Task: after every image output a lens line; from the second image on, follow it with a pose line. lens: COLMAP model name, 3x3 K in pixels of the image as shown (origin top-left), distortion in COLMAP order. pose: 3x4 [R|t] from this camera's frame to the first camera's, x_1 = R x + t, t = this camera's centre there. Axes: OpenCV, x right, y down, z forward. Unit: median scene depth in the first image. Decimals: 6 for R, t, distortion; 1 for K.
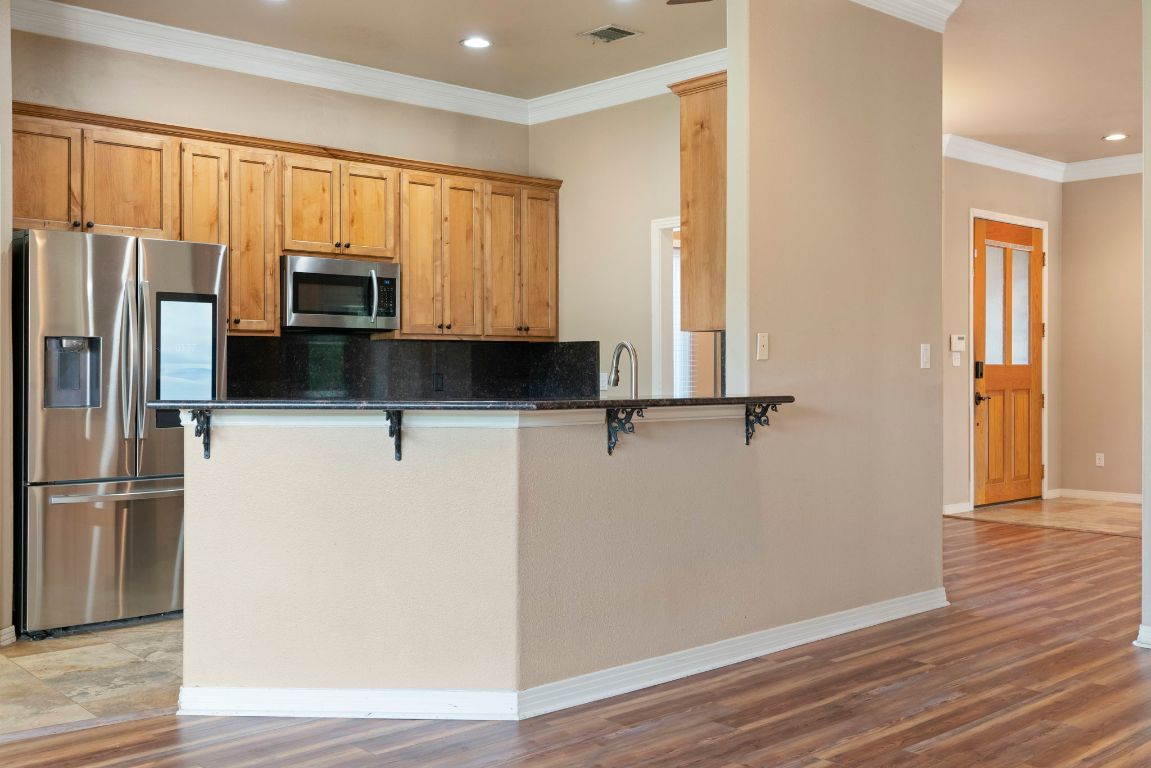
lens RADIAL K [[1355.1, 0, 576.4], [0, 1355.1, 386.6], [0, 0, 1]] dist [-0.011939, 0.000000]
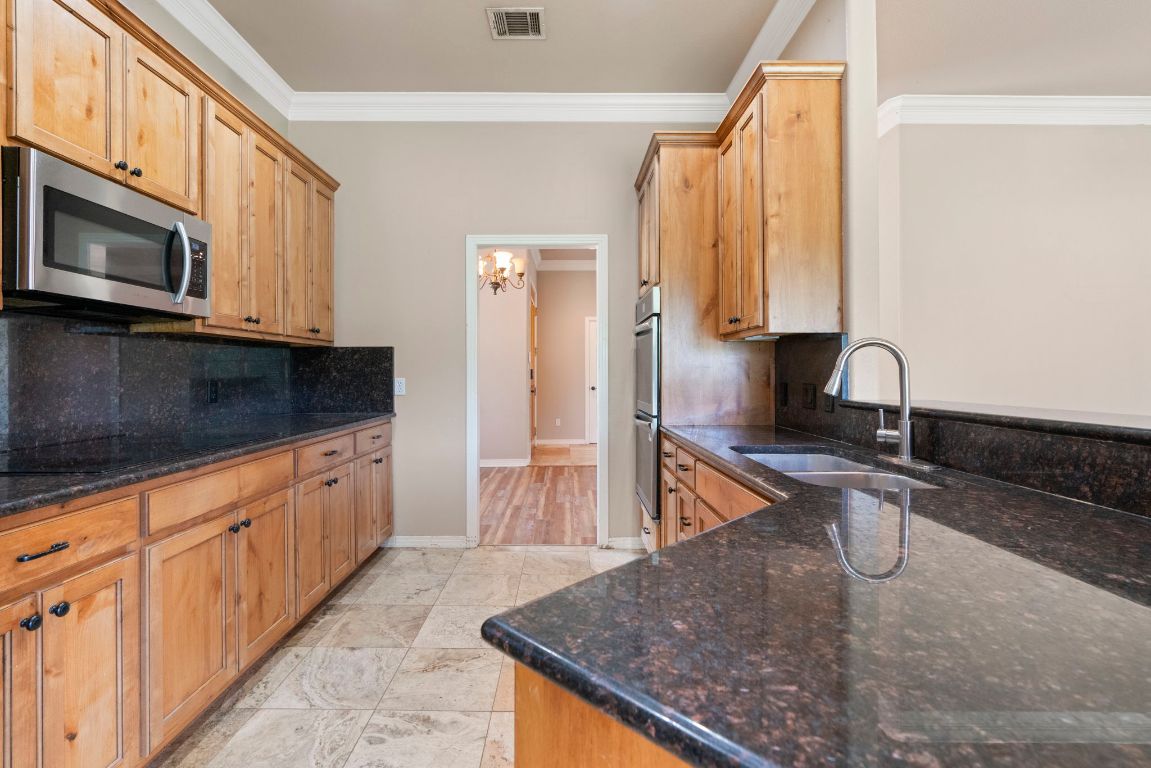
lens RADIAL K [[536.9, 0, 574.1], [0, 536.9, 373.6], [0, 0, 1]] dist [-0.003580, 0.000623]
pose [[0.627994, -0.002563, 0.778214, -0.223456], [0.014276, 0.999864, -0.008228, -0.008512], [-0.778087, 0.016277, 0.627946, 0.667645]]
